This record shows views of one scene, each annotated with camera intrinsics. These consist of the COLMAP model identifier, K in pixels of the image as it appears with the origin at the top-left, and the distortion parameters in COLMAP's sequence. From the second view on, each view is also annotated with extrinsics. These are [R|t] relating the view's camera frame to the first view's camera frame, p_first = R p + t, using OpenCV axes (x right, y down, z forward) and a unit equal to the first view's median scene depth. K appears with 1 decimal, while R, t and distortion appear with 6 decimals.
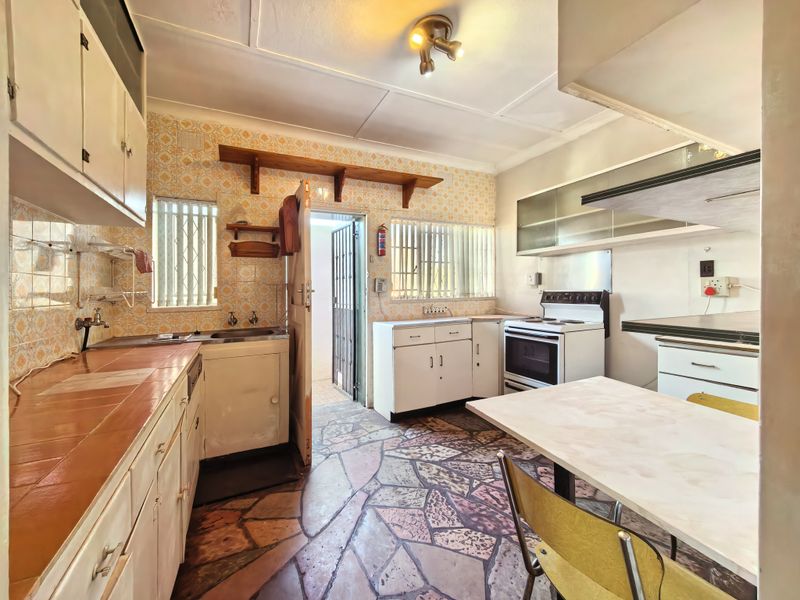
lens RADIAL K [[332.7, 0, 400.0], [0, 332.7, 300.0], [0, 0, 1]] dist [-0.000094, -0.000083]
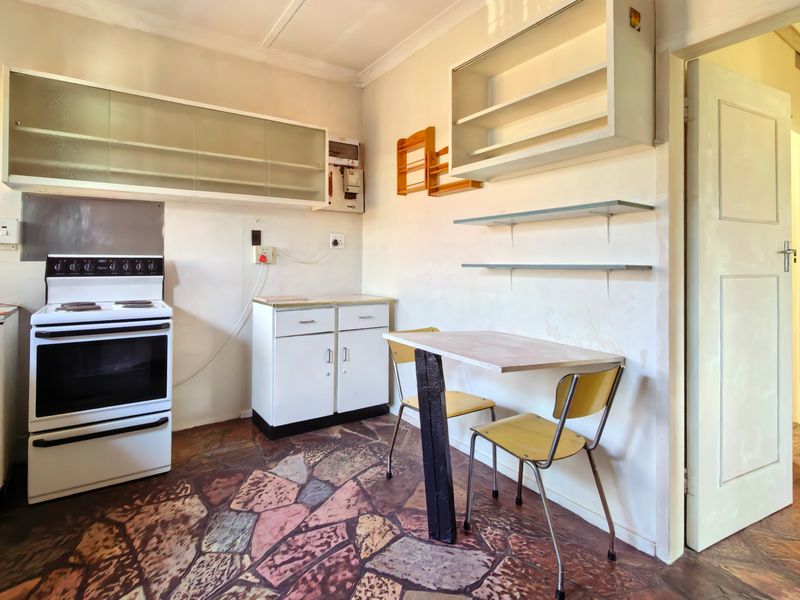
lens RADIAL K [[421.0, 0, 397.9], [0, 421.0, 265.7], [0, 0, 1]] dist [0.002751, 0.000298]
pose [[-0.131272, -0.002343, 0.991344, -0.488319], [0.022693, 0.999728, 0.005367, -0.000253], [-0.991087, 0.023201, -0.131183, 0.734649]]
